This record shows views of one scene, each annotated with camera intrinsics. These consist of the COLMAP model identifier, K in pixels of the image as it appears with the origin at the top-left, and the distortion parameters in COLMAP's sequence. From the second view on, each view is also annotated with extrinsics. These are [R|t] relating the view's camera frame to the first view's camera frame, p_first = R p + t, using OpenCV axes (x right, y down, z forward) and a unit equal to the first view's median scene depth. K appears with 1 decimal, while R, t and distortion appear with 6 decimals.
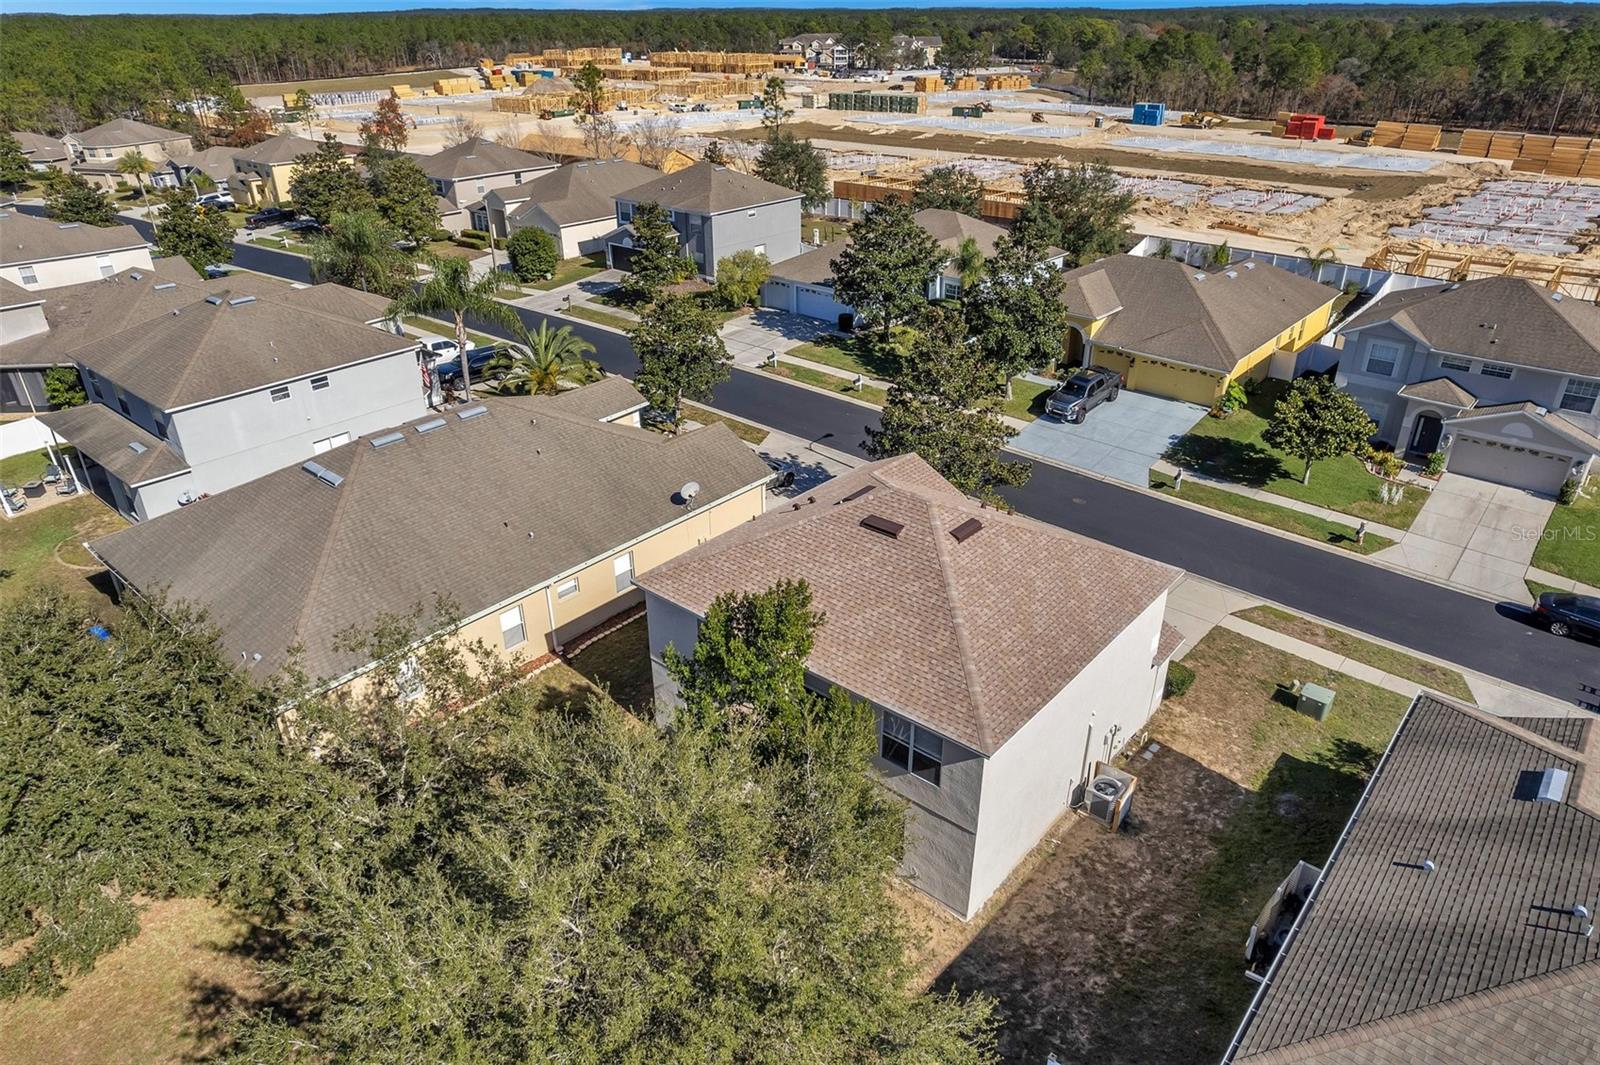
lens RADIAL K [[1026.5, 0, 802.1], [0, 1026.5, 535.1], [0, 0, 1]] dist [-0.079739, 0.074601]
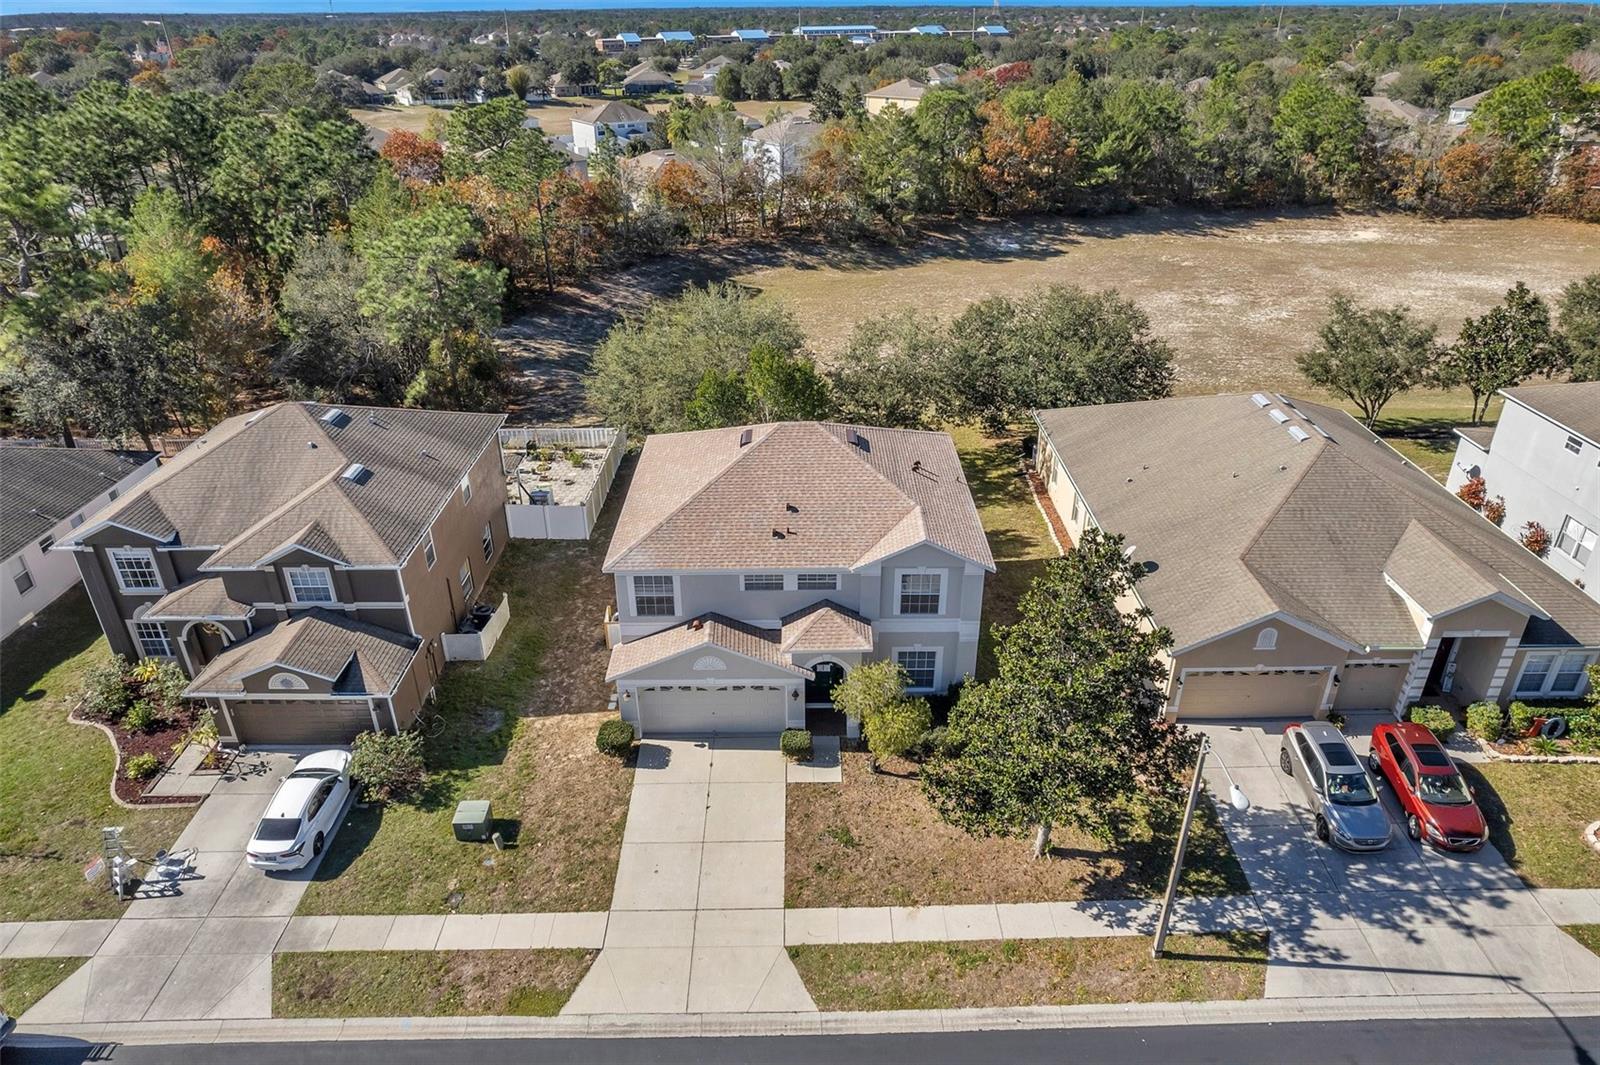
lens RADIAL K [[1026.5, 0, 802.1], [0, 1026.5, 535.1], [0, 0, 1]] dist [-0.079739, 0.074601]
pose [[-0.755768, 0.314670, -0.574280, 0.628668], [-0.292535, 0.622368, 0.726003, -0.625714], [0.585865, 0.716687, -0.378314, 1.153749]]
